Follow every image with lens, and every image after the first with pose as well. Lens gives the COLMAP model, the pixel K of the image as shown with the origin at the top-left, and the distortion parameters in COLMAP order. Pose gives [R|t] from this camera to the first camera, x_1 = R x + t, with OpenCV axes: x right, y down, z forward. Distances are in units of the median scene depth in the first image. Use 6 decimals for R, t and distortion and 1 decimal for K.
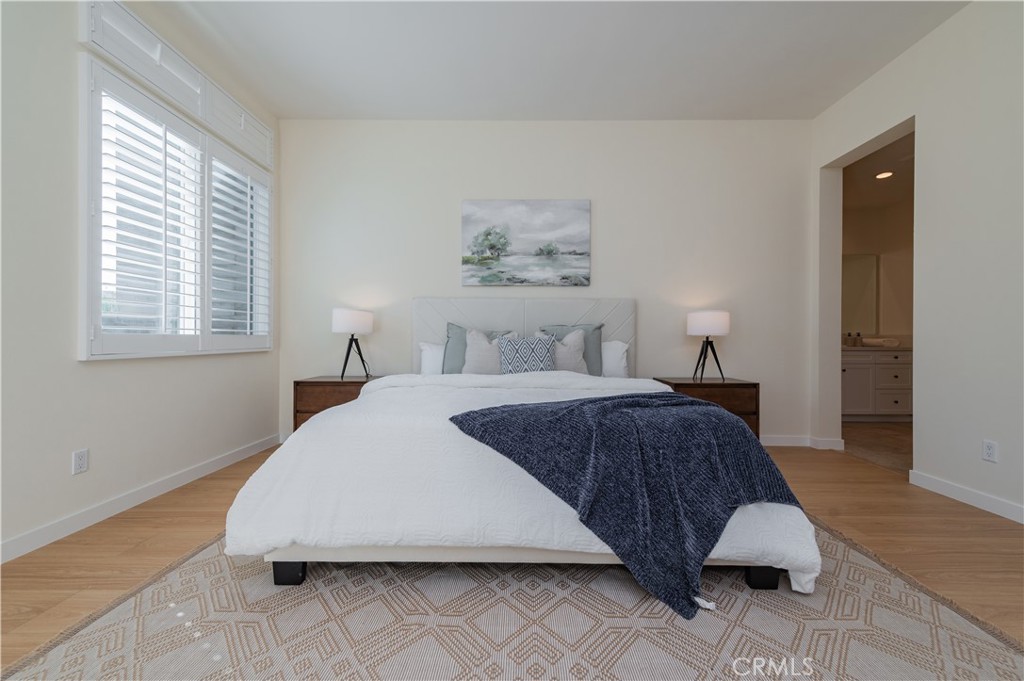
lens RADIAL K [[394.0, 0, 509.5], [0, 394.0, 342.5], [0, 0, 1]] dist [0.001874, 0.000128]
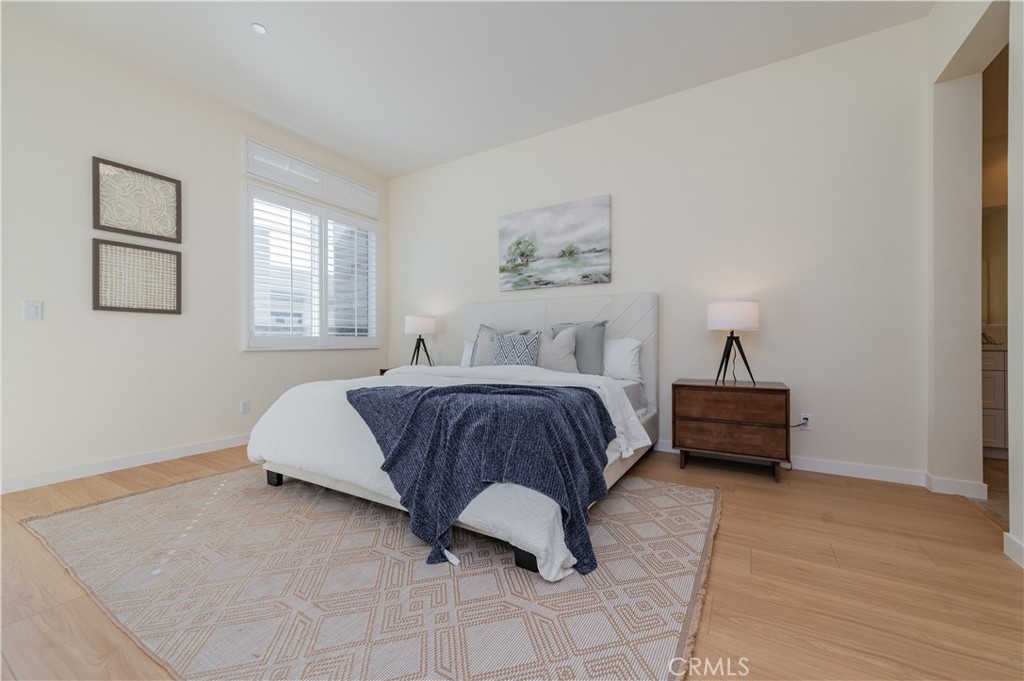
lens RADIAL K [[394.0, 0, 509.5], [0, 394.0, 342.5], [0, 0, 1]] dist [0.001874, 0.000128]
pose [[0.862854, -0.006523, -0.505411, 0.481580], [0.001190, 0.999940, -0.010873, 0.015996], [0.505452, 0.008780, 0.862810, 0.032280]]
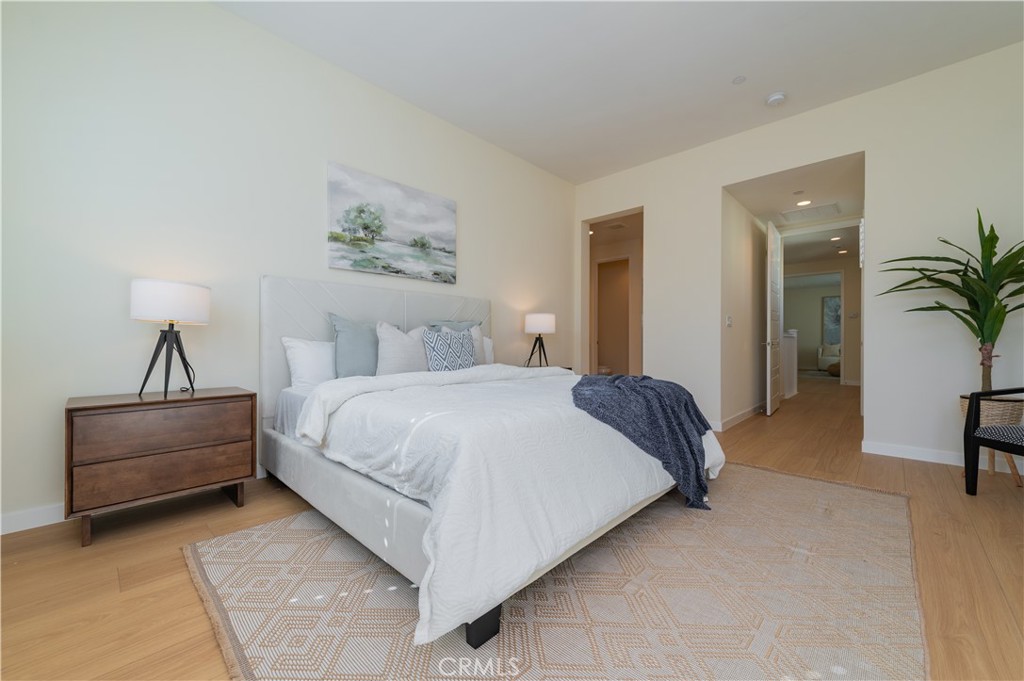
lens RADIAL K [[394.0, 0, 509.5], [0, 394.0, 342.5], [0, 0, 1]] dist [0.001874, 0.000128]
pose [[0.689860, -0.003797, 0.723933, -0.452907], [0.005590, 0.999984, -0.000082, 0.011257], [-0.723921, 0.004103, 0.689870, 0.180113]]
